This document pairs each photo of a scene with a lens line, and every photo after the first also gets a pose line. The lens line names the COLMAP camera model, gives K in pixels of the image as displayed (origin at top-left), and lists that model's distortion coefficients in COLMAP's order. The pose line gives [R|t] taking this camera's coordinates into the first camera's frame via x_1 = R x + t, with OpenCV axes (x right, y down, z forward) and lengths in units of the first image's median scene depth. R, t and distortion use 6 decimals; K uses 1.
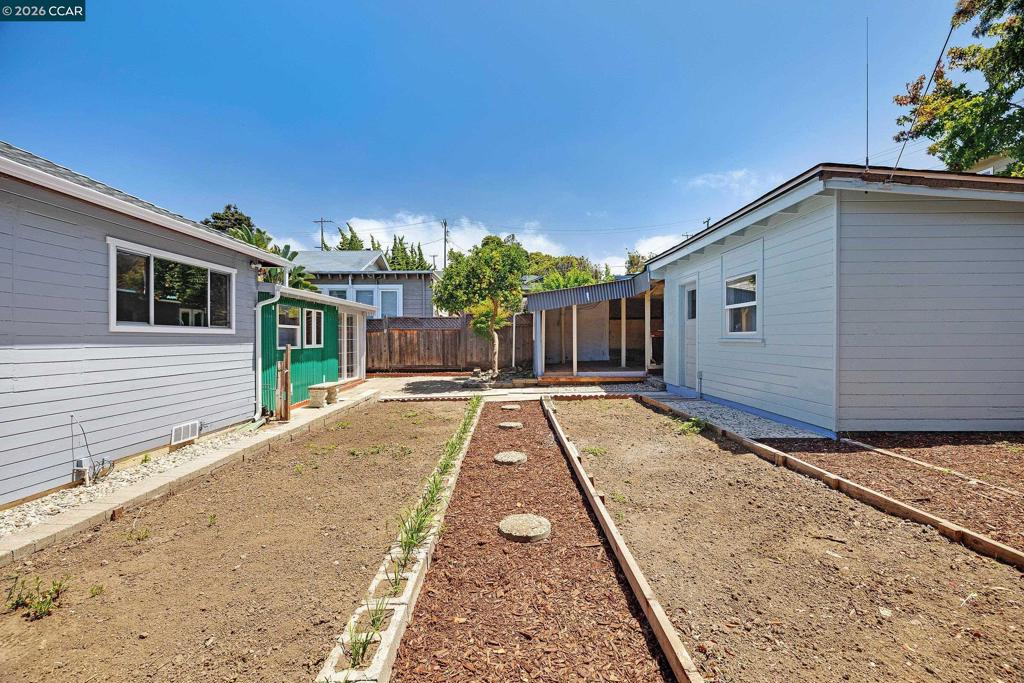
lens RADIAL K [[425.4, 0, 517.1], [0, 425.4, 340.8], [0, 0, 1]] dist [0.003095, 0.000259]
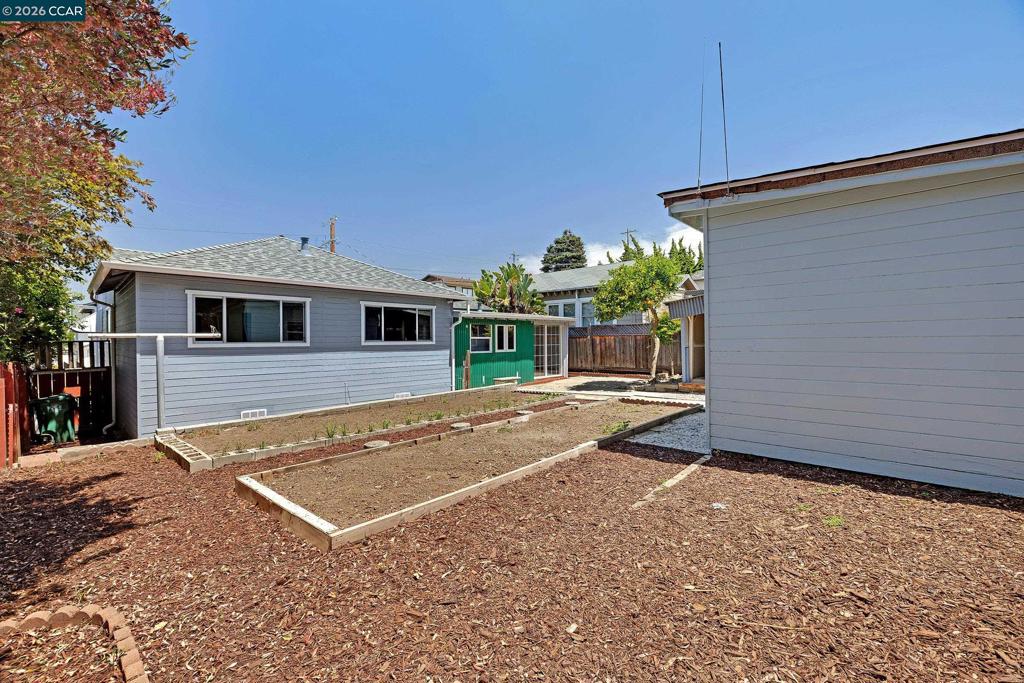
lens RADIAL K [[425.4, 0, 508.4], [0, 425.4, 343.1], [0, 0, 1]] dist [0.003095, 0.000259]
pose [[0.728262, -0.000691, -0.685298, 0.522223], [0.004620, 0.999982, 0.003902, -0.018959], [0.685283, -0.006008, 0.728252, -0.022713]]
